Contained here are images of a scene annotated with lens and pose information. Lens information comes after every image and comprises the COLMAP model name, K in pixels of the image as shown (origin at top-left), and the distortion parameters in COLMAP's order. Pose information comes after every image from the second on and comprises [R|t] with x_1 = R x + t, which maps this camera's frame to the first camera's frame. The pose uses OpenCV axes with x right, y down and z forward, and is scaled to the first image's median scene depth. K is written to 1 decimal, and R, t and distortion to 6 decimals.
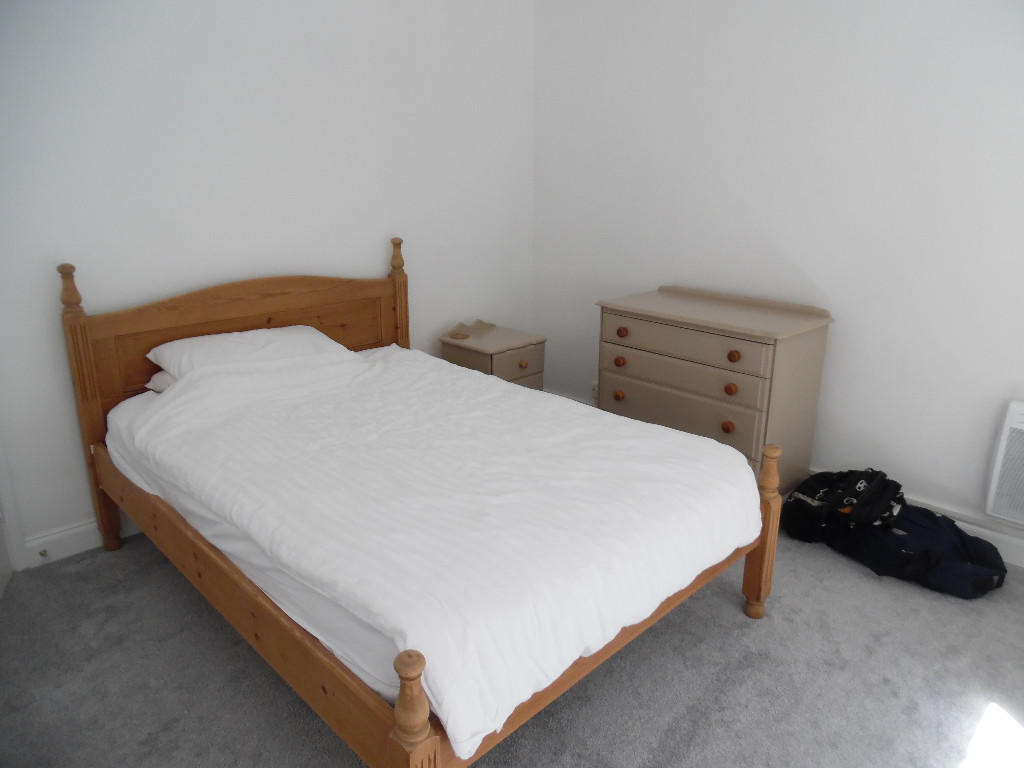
lens RADIAL K [[720.8, 0, 512.0], [0, 720.8, 384.0], [0, 0, 1]] dist [-0.004513, -0.001278]
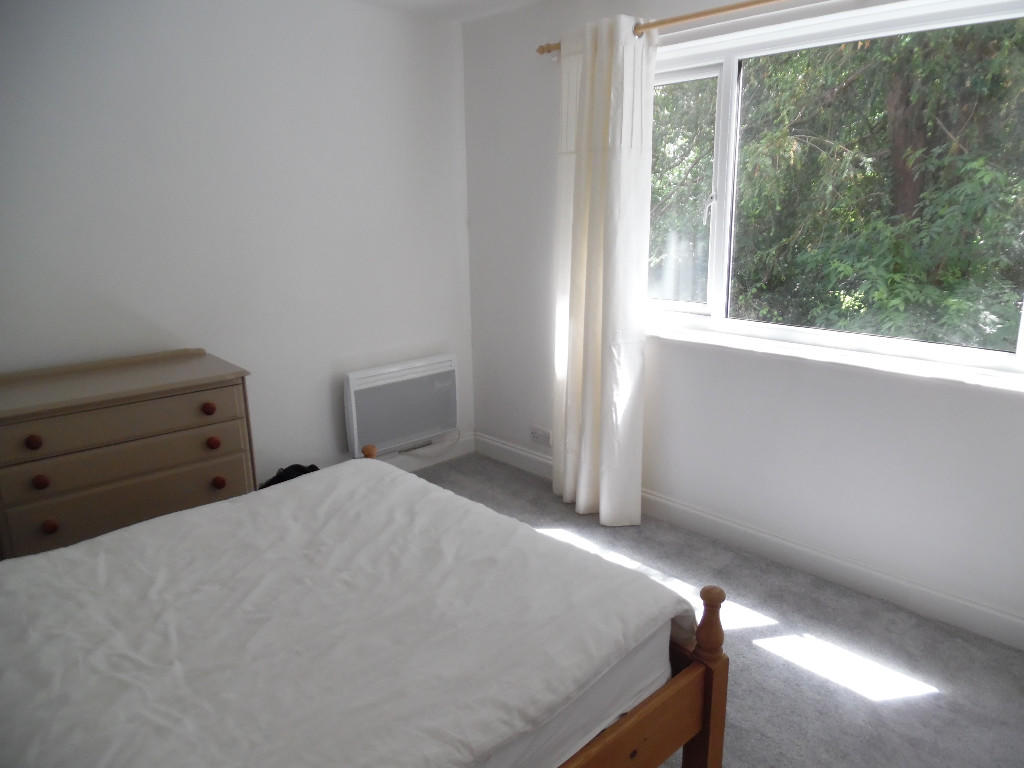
lens RADIAL K [[720.8, 0, 512.0], [0, 720.8, 384.0], [0, 0, 1]] dist [-0.004513, -0.001278]
pose [[0.004425, -0.245646, 0.969349, -0.625098], [0.304023, 0.923804, 0.232716, -0.174126], [-0.952654, 0.293675, 0.078770, 0.550311]]
